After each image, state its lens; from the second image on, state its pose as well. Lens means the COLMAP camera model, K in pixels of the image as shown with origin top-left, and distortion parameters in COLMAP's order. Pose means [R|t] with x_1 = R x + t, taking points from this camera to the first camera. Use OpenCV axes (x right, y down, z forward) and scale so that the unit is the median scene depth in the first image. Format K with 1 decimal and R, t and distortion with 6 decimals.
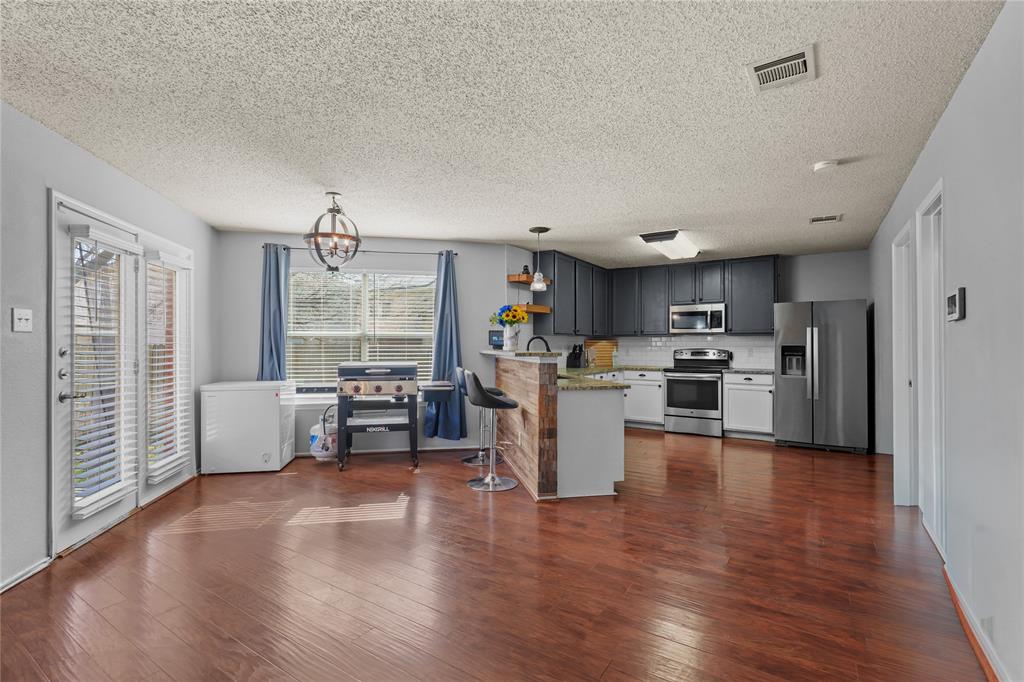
lens RADIAL K [[472.7, 0, 507.7], [0, 472.7, 339.3], [0, 0, 1]] dist [-0.000428, -0.000225]
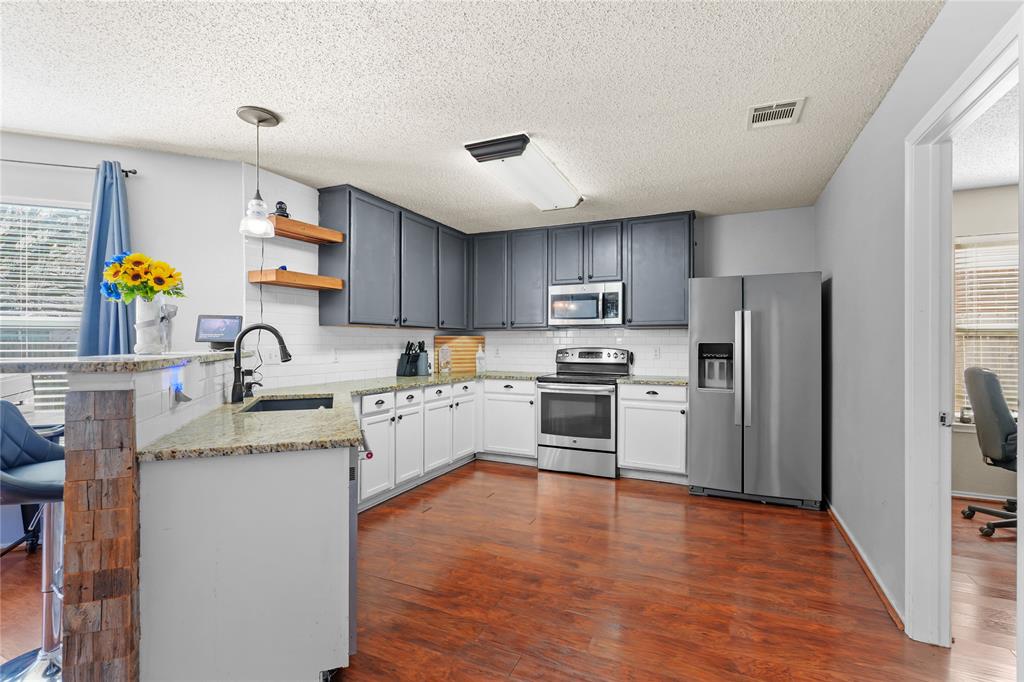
lens RADIAL K [[472.7, 0, 511.5], [0, 472.7, 340.7], [0, 0, 1]] dist [-0.000428, -0.000225]
pose [[0.988524, 0.001535, 0.151056, 0.195556], [-0.002526, 0.999977, 0.006366, 0.005570], [-0.151042, -0.006675, 0.988505, 0.342064]]
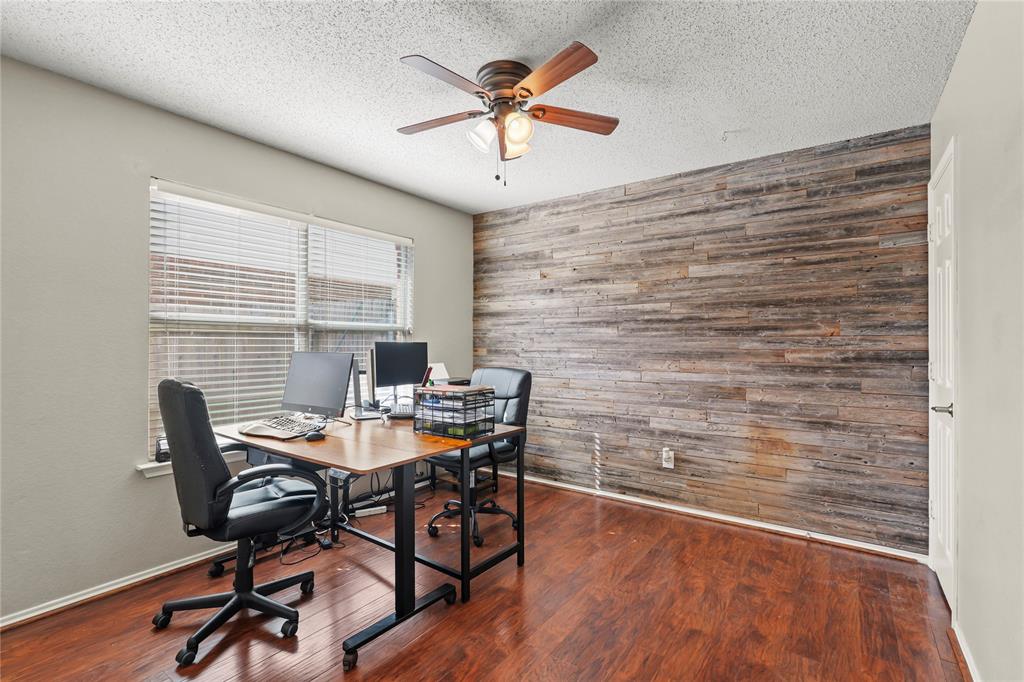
lens RADIAL K [[472.7, 0, 508.6], [0, 472.7, 340.2], [0, 0, 1]] dist [-0.000428, -0.000225]
pose [[0.041144, 0.007586, 0.999124, 0.446461], [-0.010468, 0.999920, -0.007161, 0.010313], [-0.999098, -0.010164, 0.041220, 0.523533]]
